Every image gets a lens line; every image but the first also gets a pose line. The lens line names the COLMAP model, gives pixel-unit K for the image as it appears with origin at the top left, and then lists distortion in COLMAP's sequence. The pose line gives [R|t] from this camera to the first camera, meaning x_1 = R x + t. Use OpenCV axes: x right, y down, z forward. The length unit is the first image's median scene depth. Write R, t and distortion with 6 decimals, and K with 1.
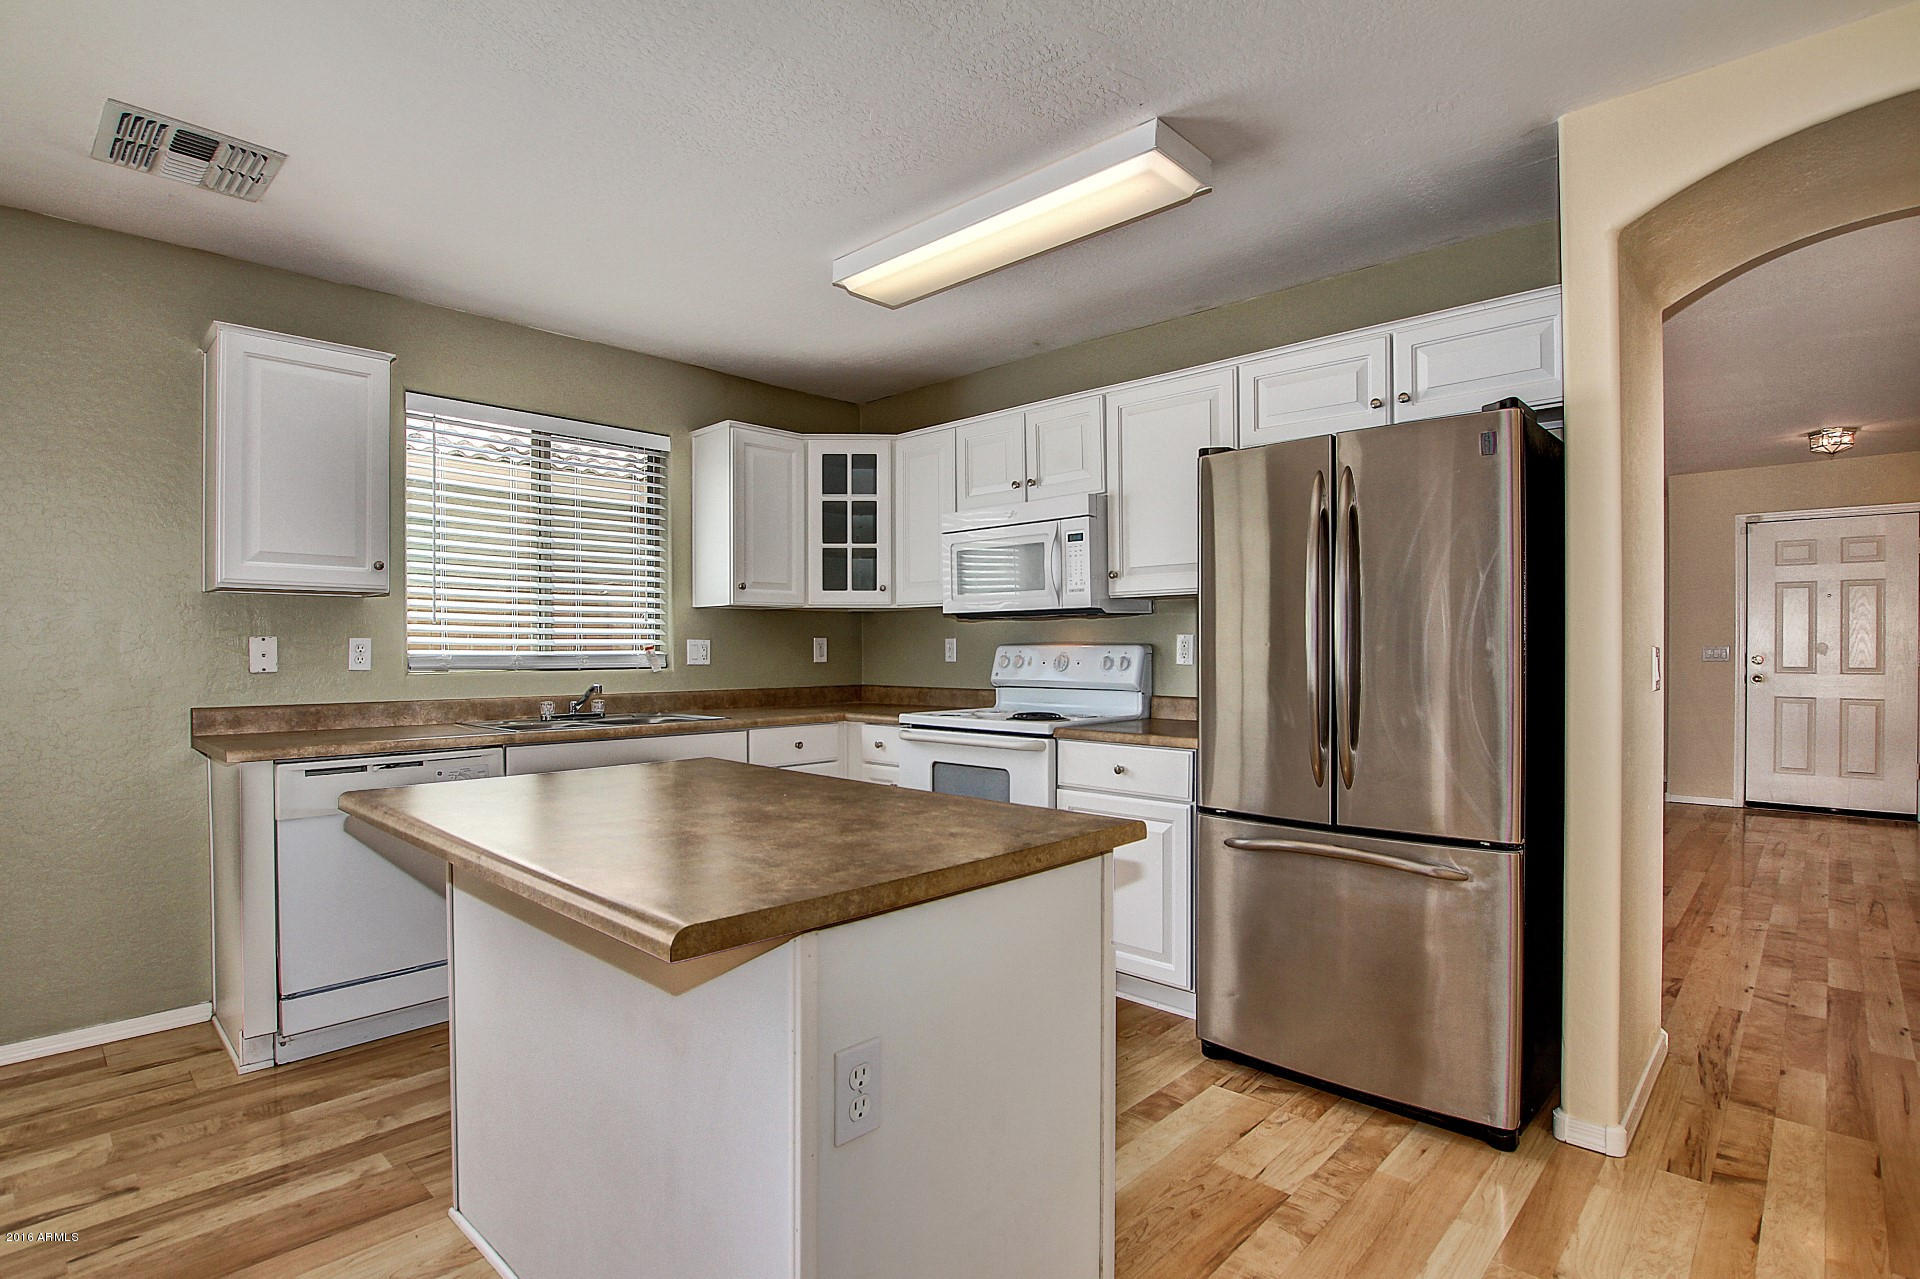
lens RADIAL K [[940.7, 0, 980.6], [0, 940.7, 650.1], [0, 0, 1]] dist [-0.039774, 0.008001]
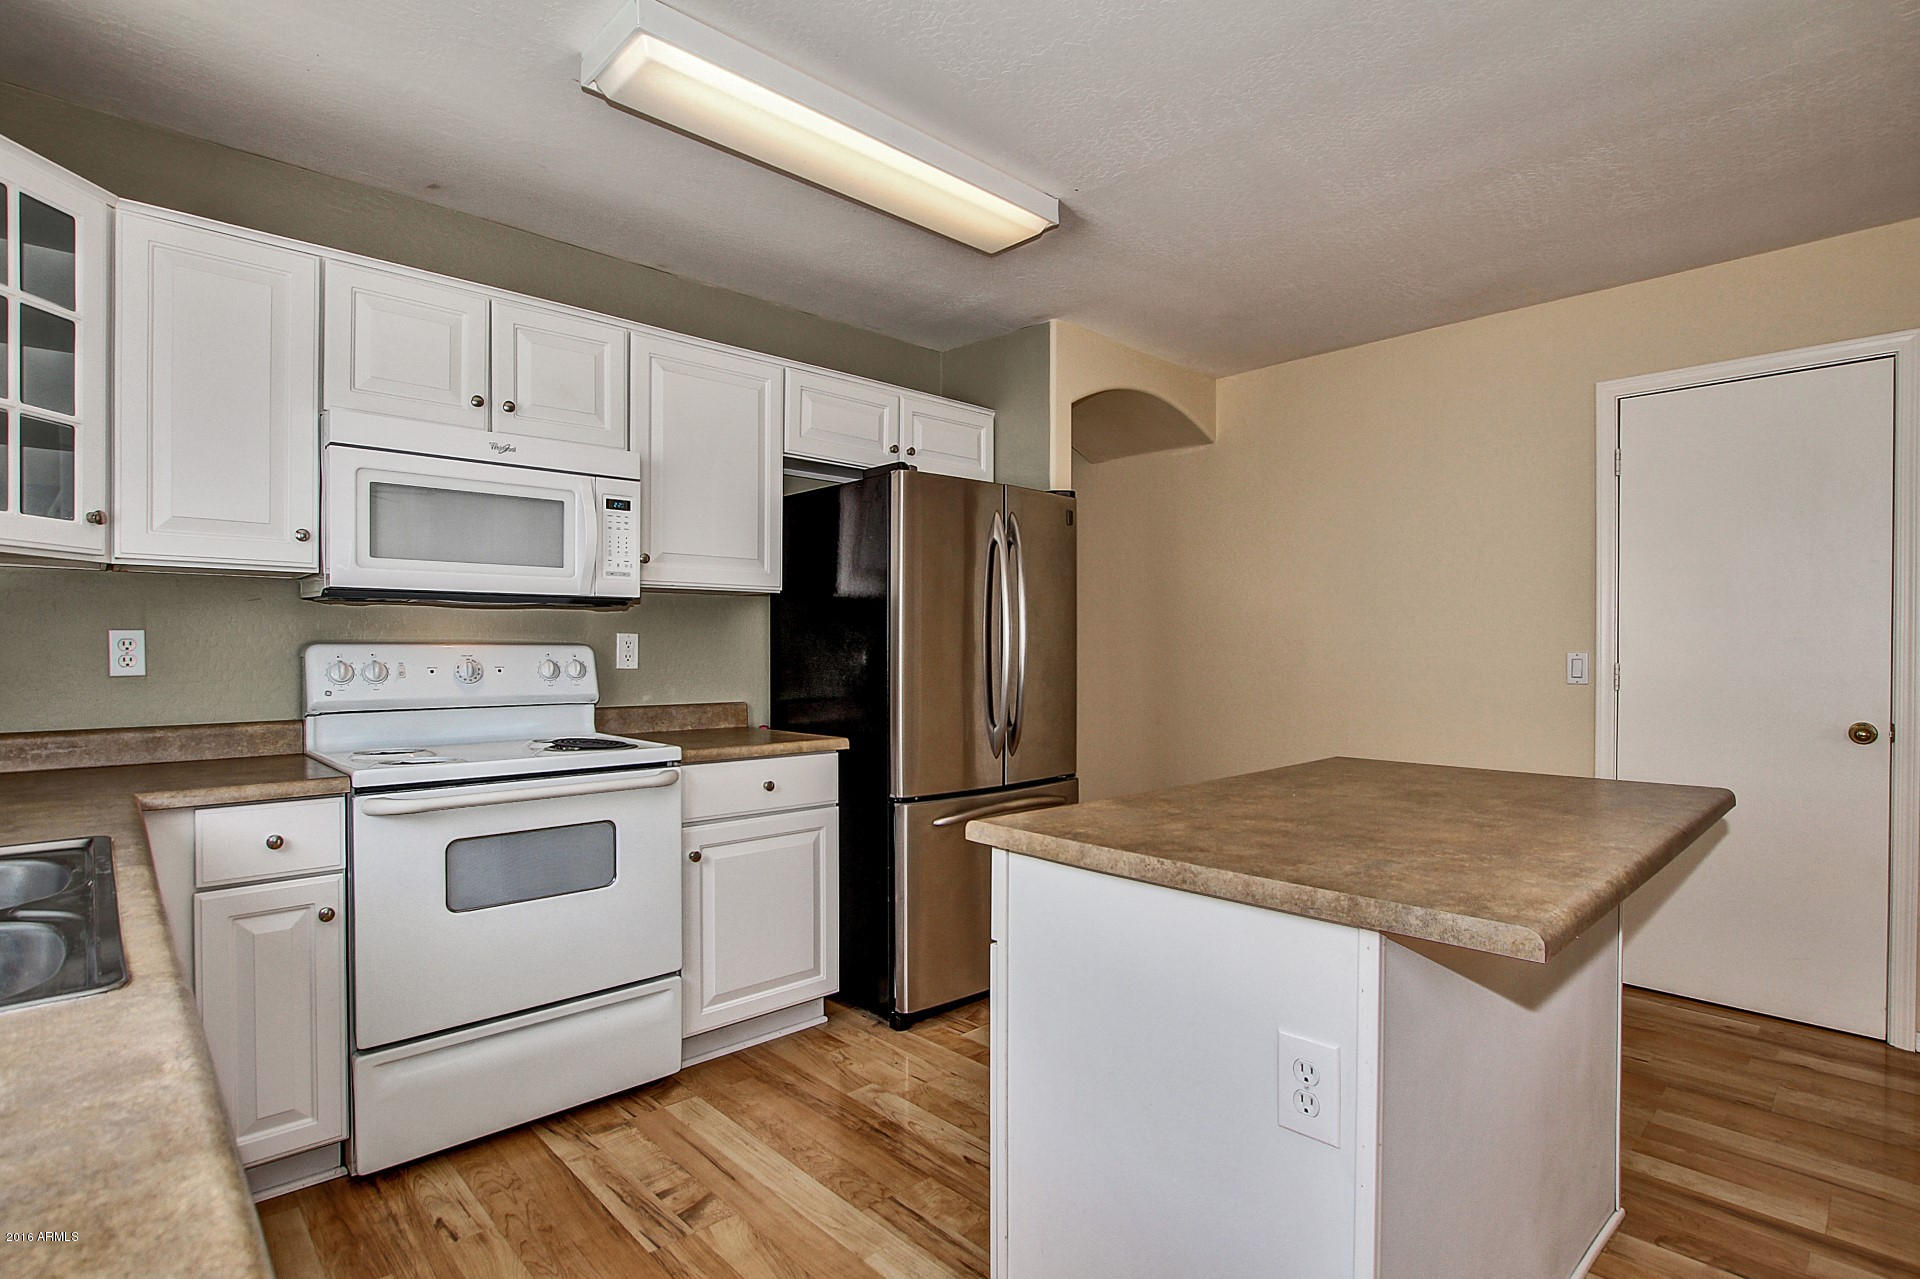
lens RADIAL K [[927.7, 0, 952.9], [0, 927.7, 658.0], [0, 0, 1]] dist [-0.024273, -0.000051]
pose [[0.066458, -0.007090, 0.997764, -0.631053], [0.002514, 0.999973, 0.006938, 0.000292], [-0.997786, 0.002048, 0.066474, 0.679858]]
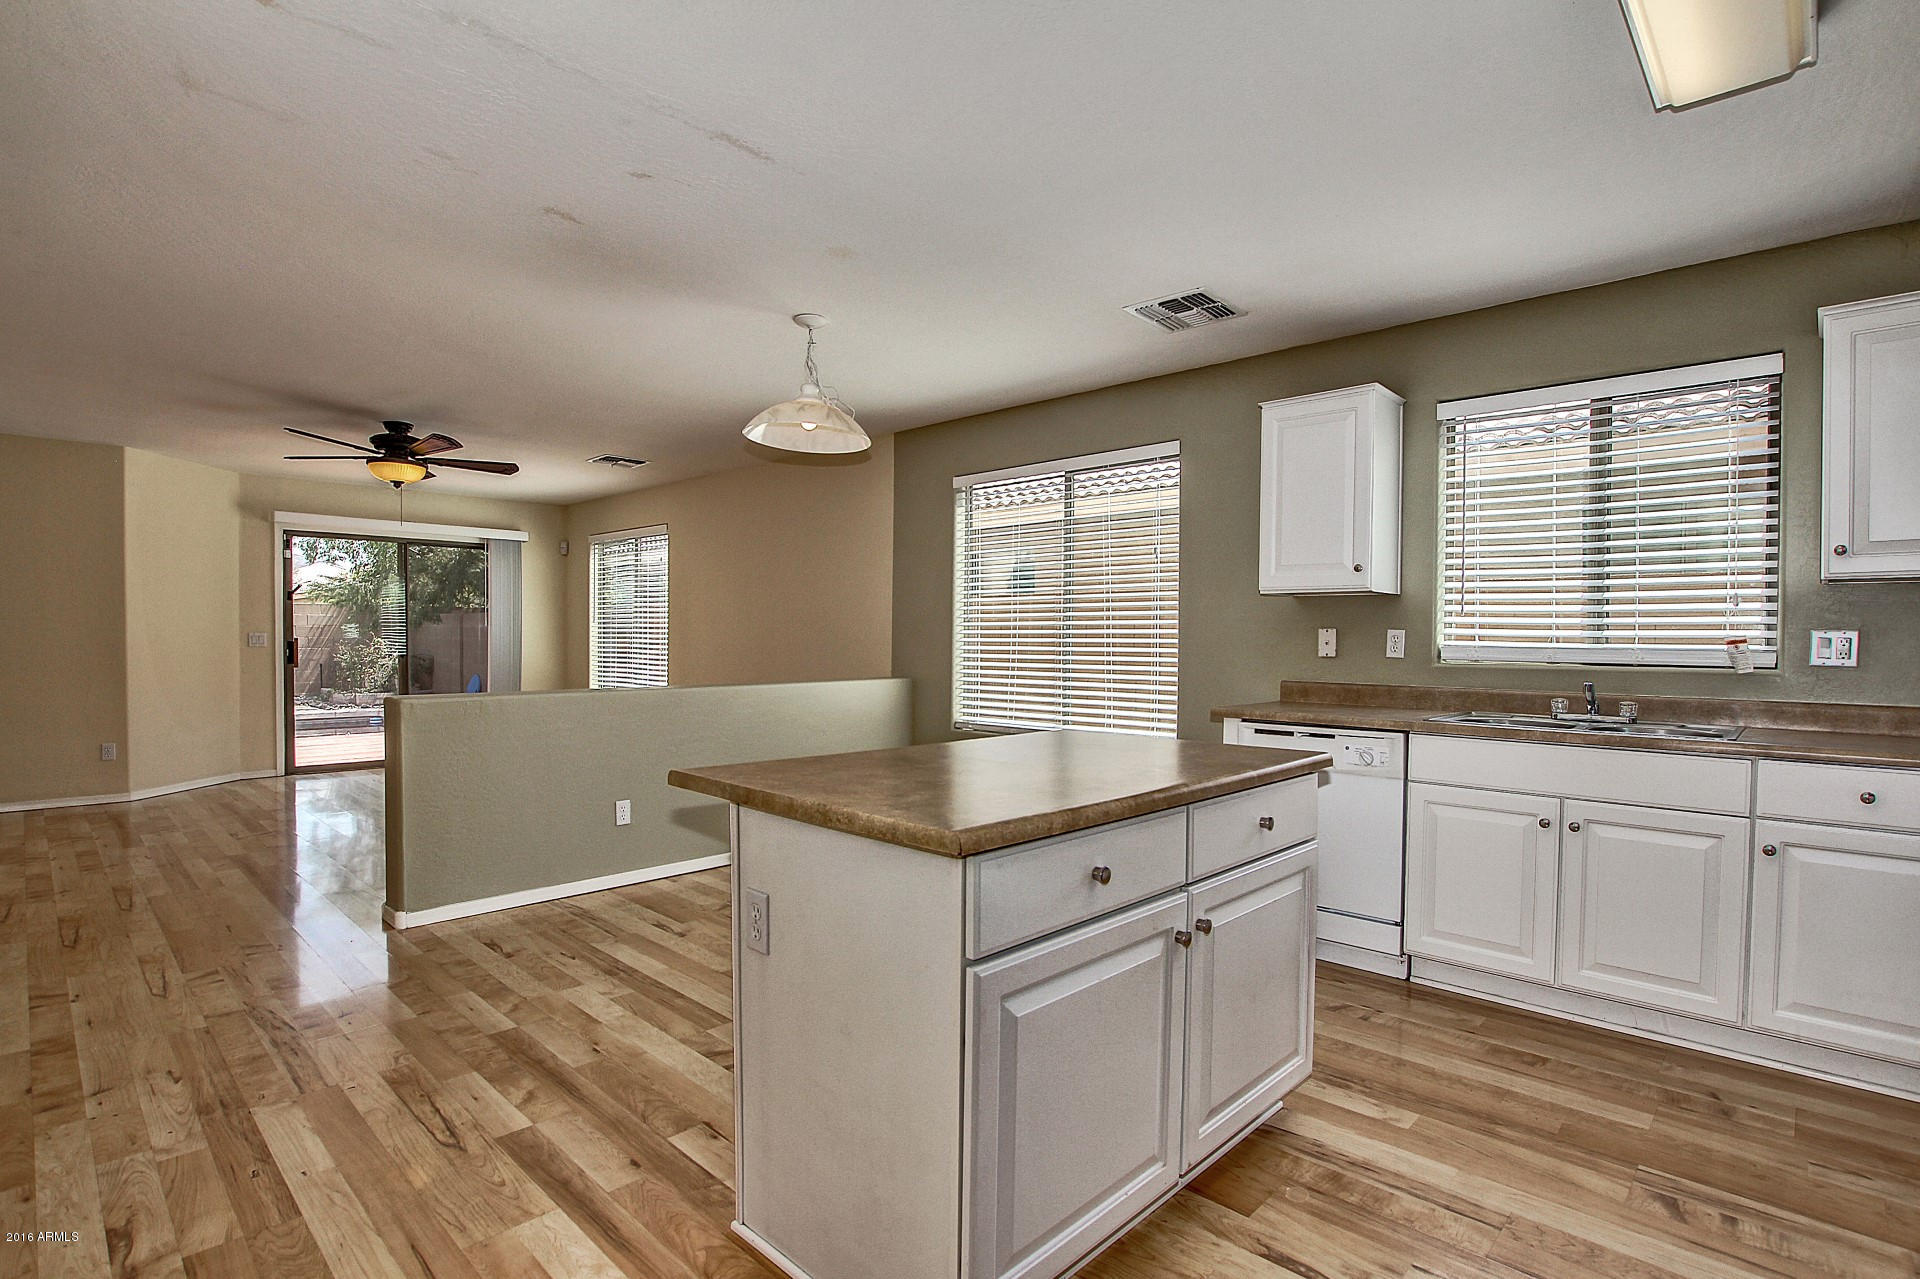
lens RADIAL K [[933.0, 0, 975.3], [0, 933.0, 653.1], [0, 0, 1]] dist [-0.032640, 0.002475]
pose [[-0.010652, 0.021799, -0.999706, 0.463047], [-0.009348, 0.999716, 0.021898, -0.004094], [0.999900, 0.009579, -0.010446, 0.455723]]
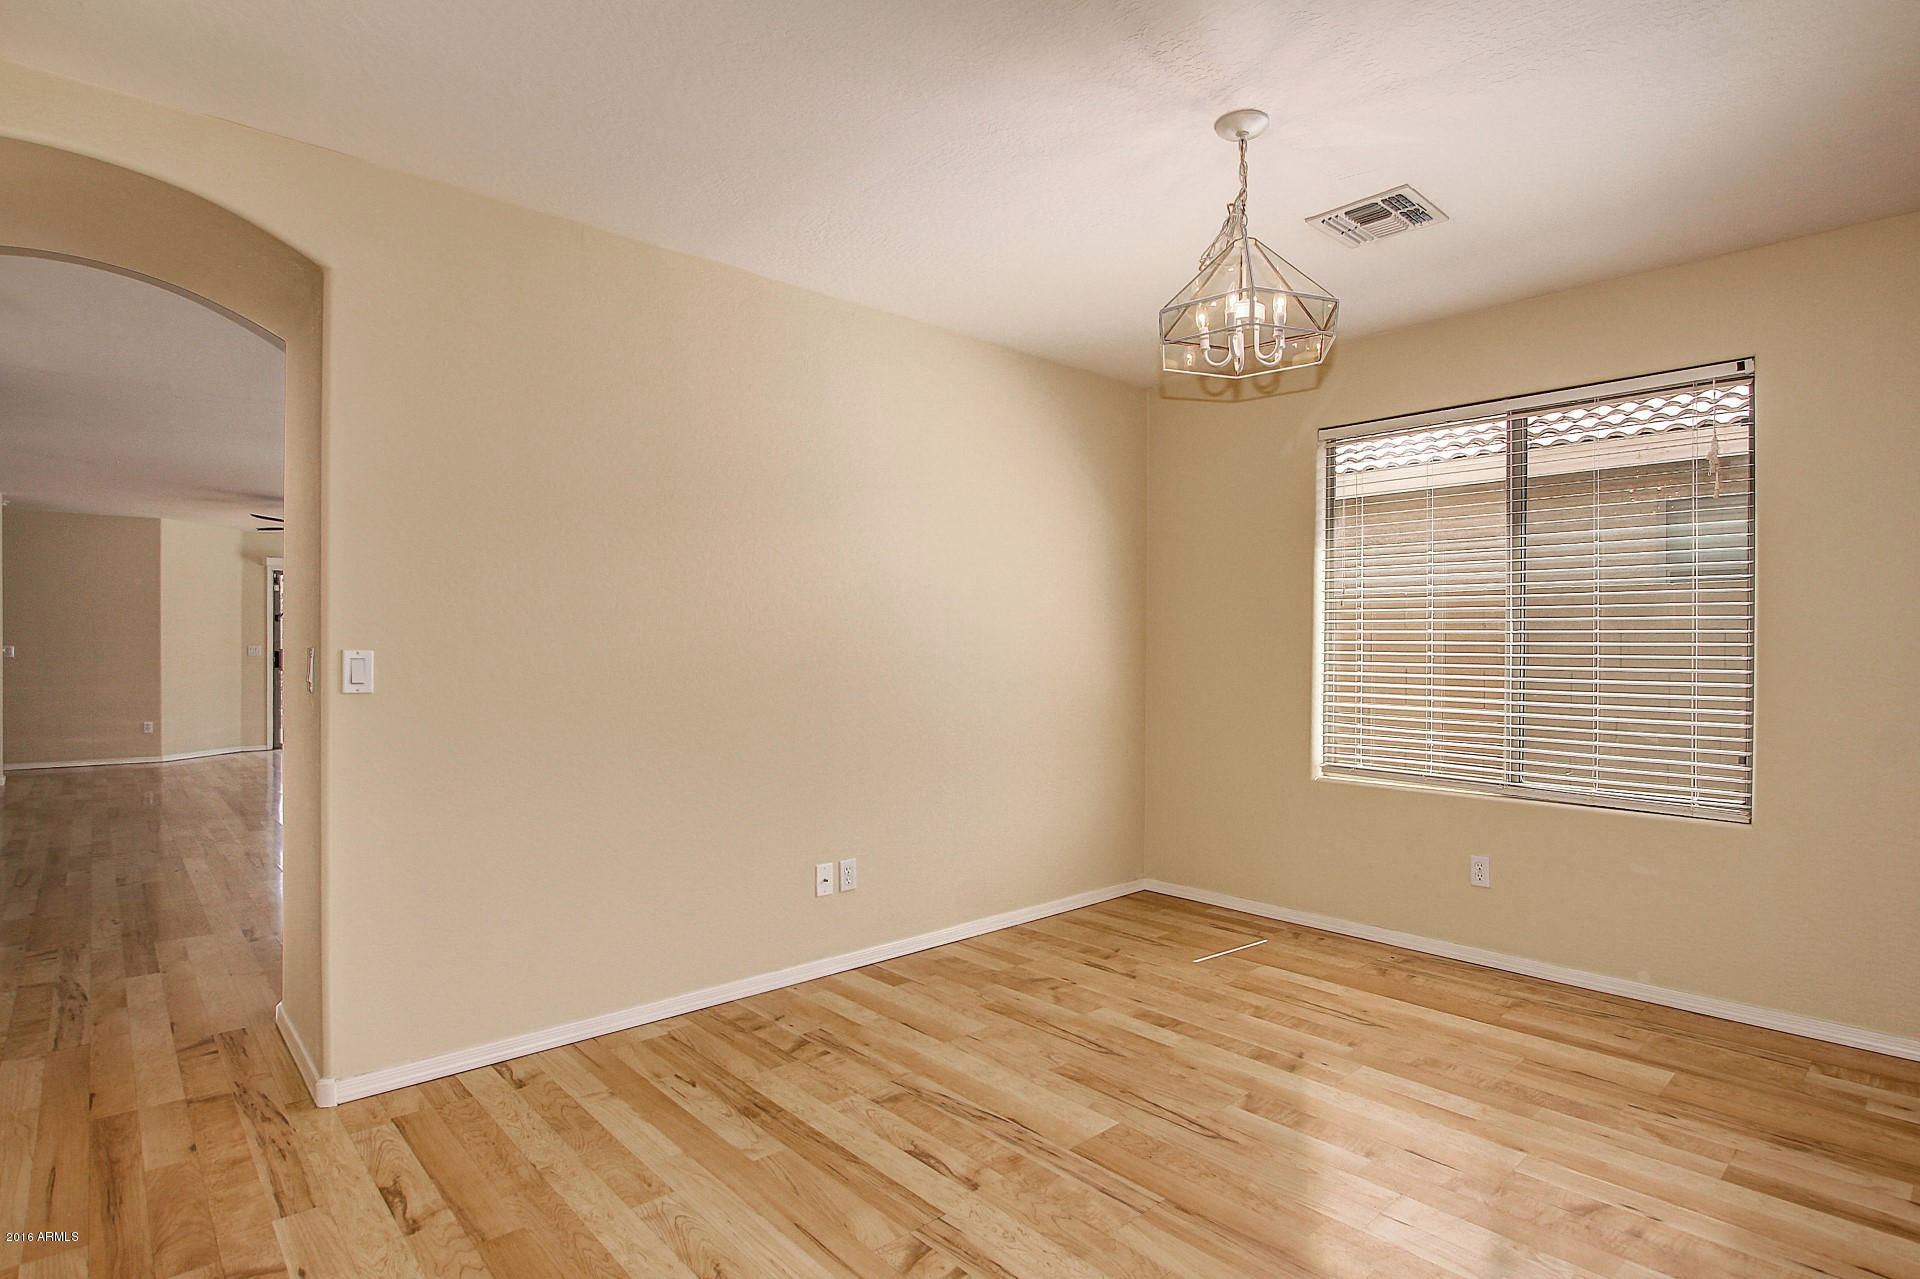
lens RADIAL K [[976.9, 0, 970.1], [0, 976.9, 645.3], [0, 0, 1]] dist [-0.029226, 0.000602]
pose [[-0.081352, -0.000283, -0.996685, 1.252093], [-0.008121, 0.999967, 0.000379, -0.007940], [0.996652, 0.008125, -0.081352, 1.315018]]
